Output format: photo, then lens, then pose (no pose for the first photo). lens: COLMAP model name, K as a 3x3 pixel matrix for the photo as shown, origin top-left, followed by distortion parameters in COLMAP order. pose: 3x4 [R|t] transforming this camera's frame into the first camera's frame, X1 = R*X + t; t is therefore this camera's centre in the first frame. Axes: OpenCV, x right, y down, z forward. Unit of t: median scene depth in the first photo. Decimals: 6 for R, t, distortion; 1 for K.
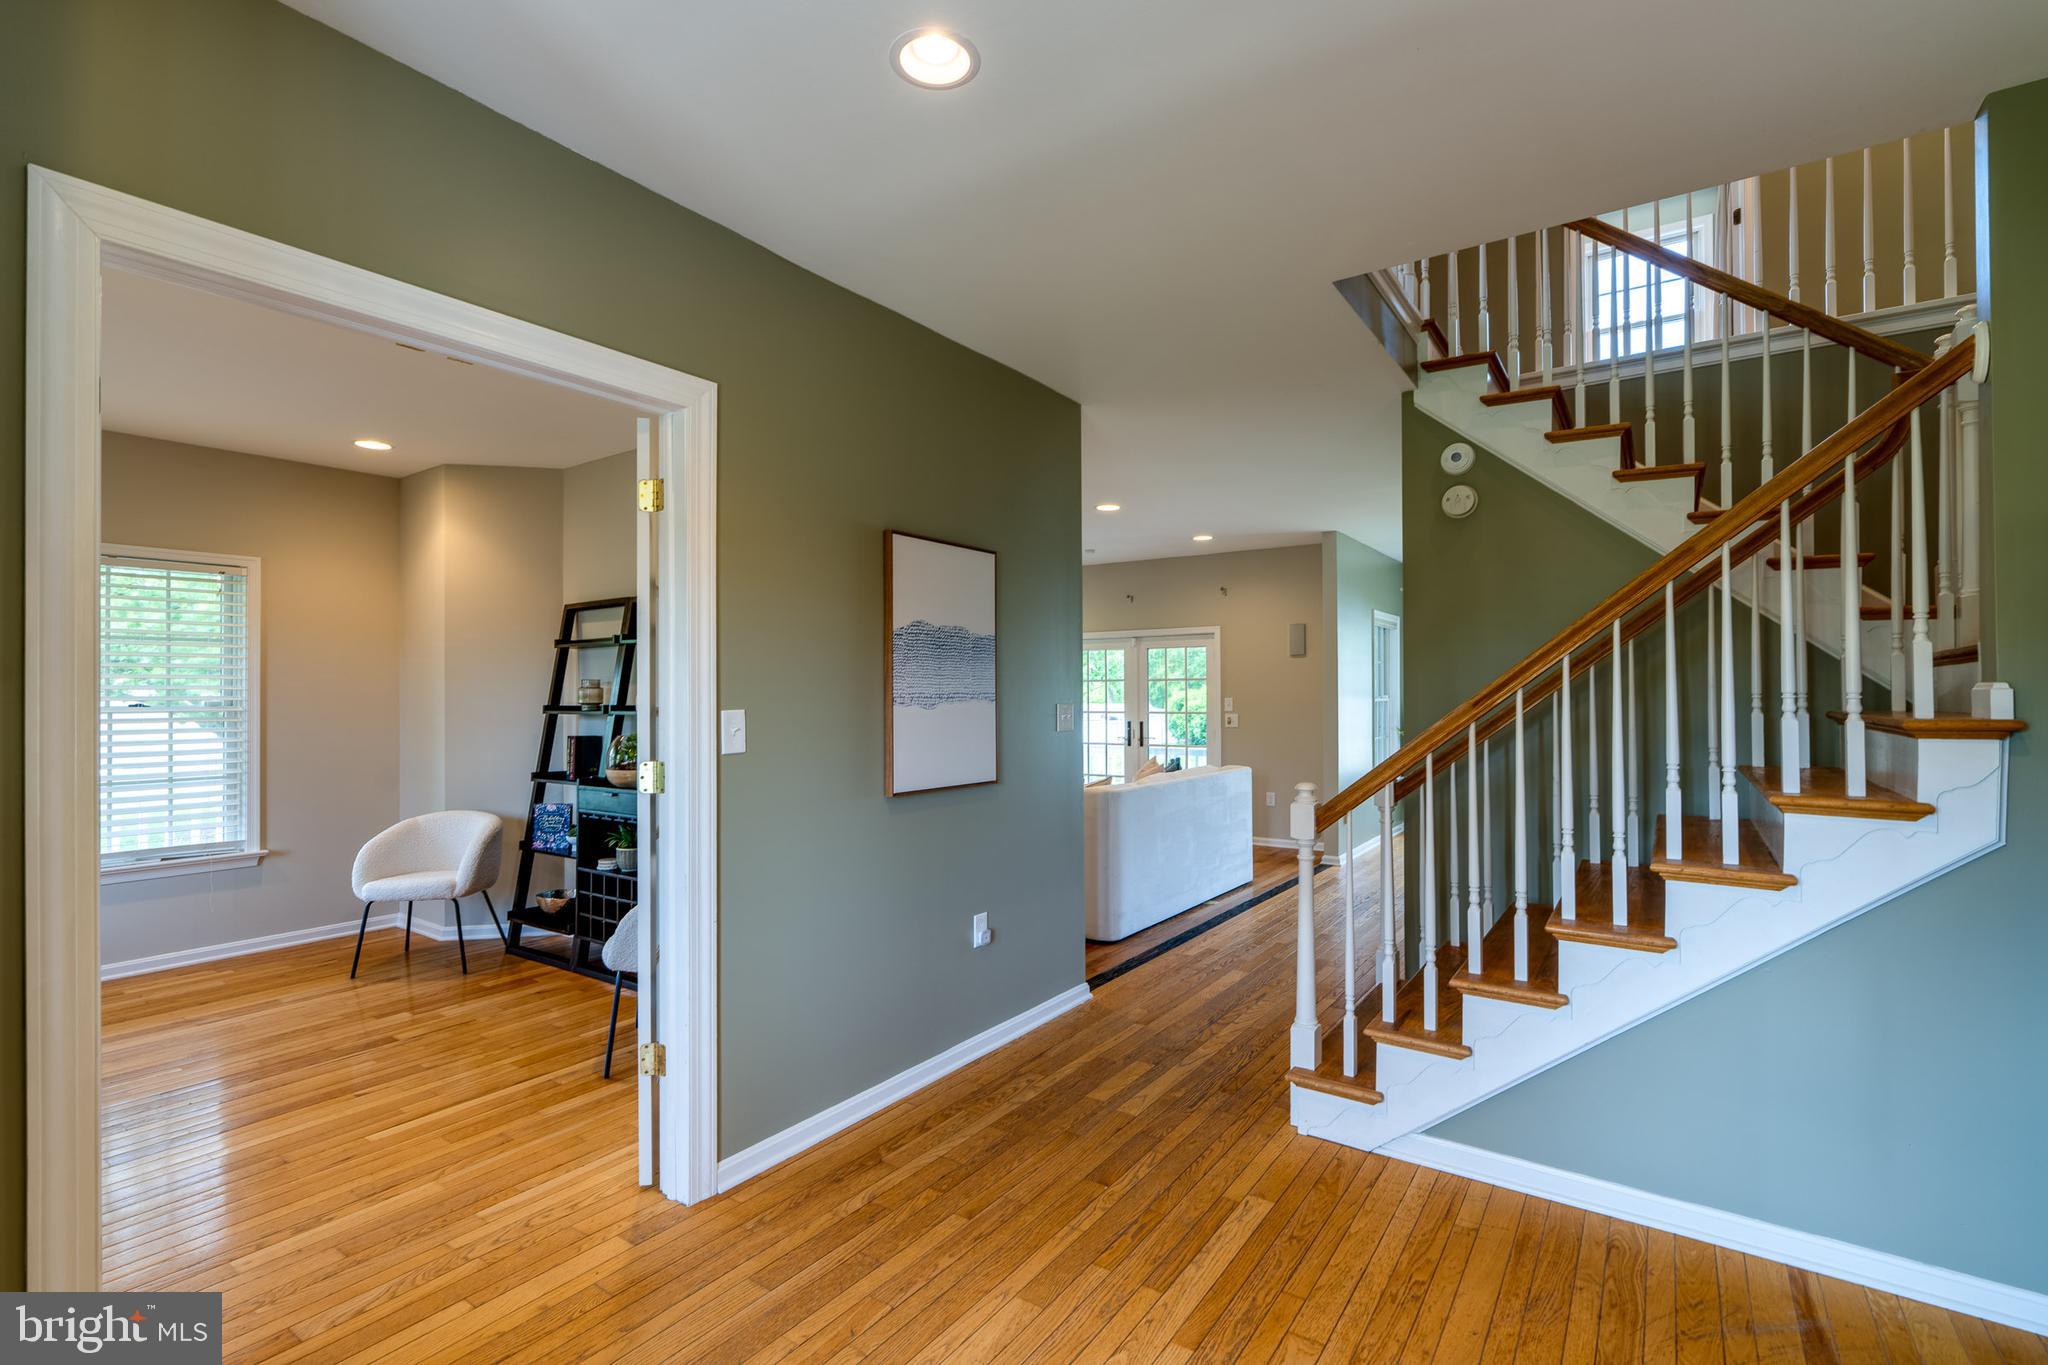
lens RADIAL K [[933.5, 0, 1021.1], [0, 933.5, 685.7], [0, 0, 1]] dist [-0.003989, 0.001959]
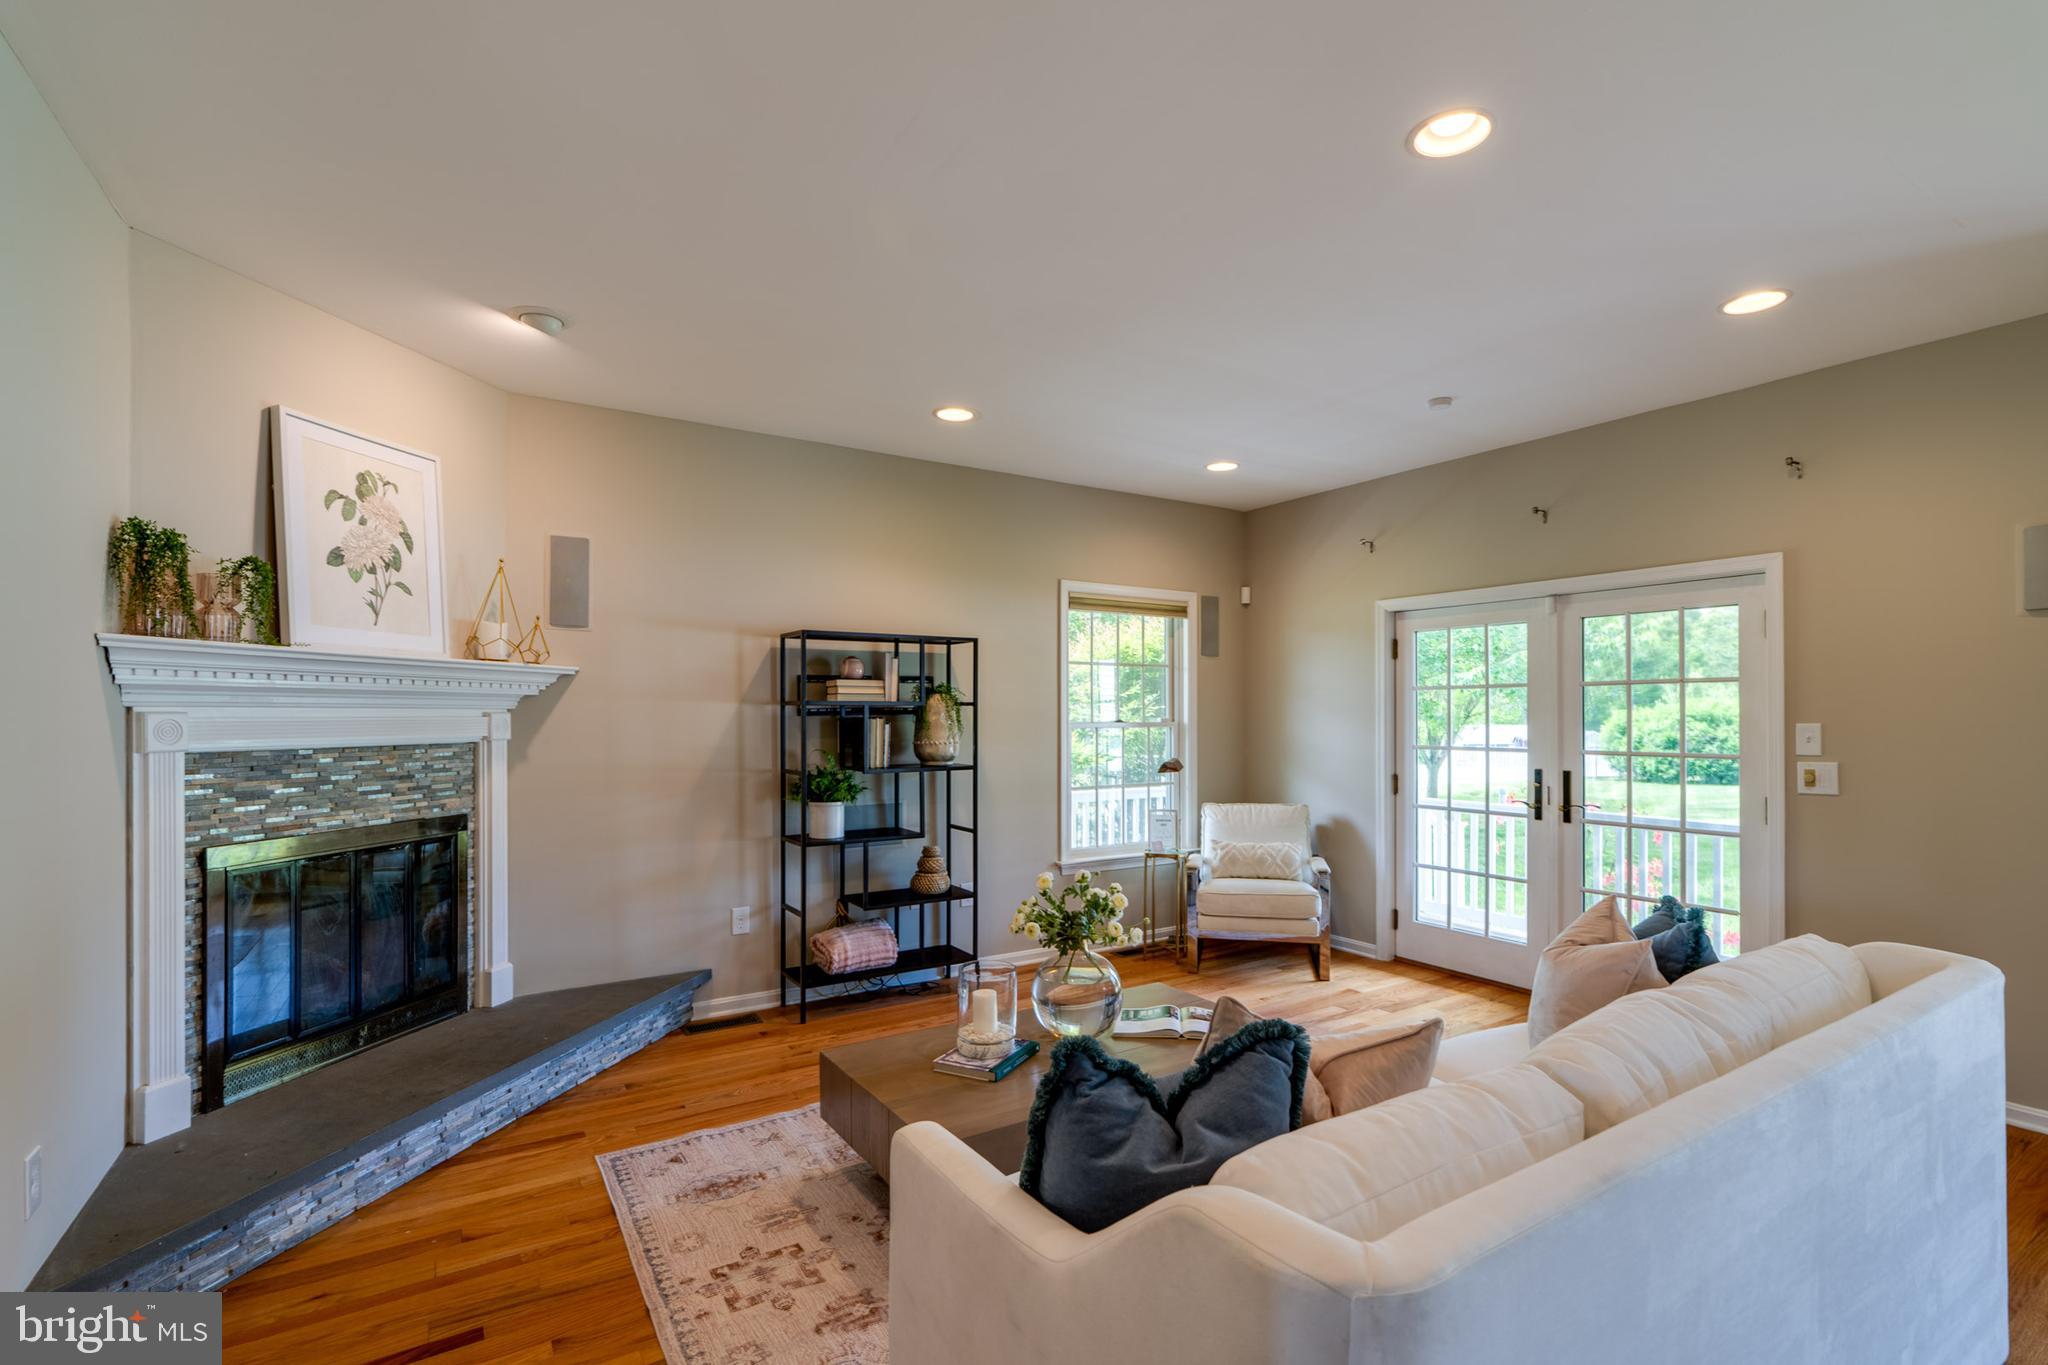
lens RADIAL K [[933.5, 0, 1026.8], [0, 933.5, 697.7], [0, 0, 1]] dist [-0.003989, 0.001959]
pose [[0.926023, 0.000774, -0.377466, 0.064367], [0.000021, 0.999998, 0.002103, 0.001153], [0.377466, -0.001956, 0.926021, 0.550003]]
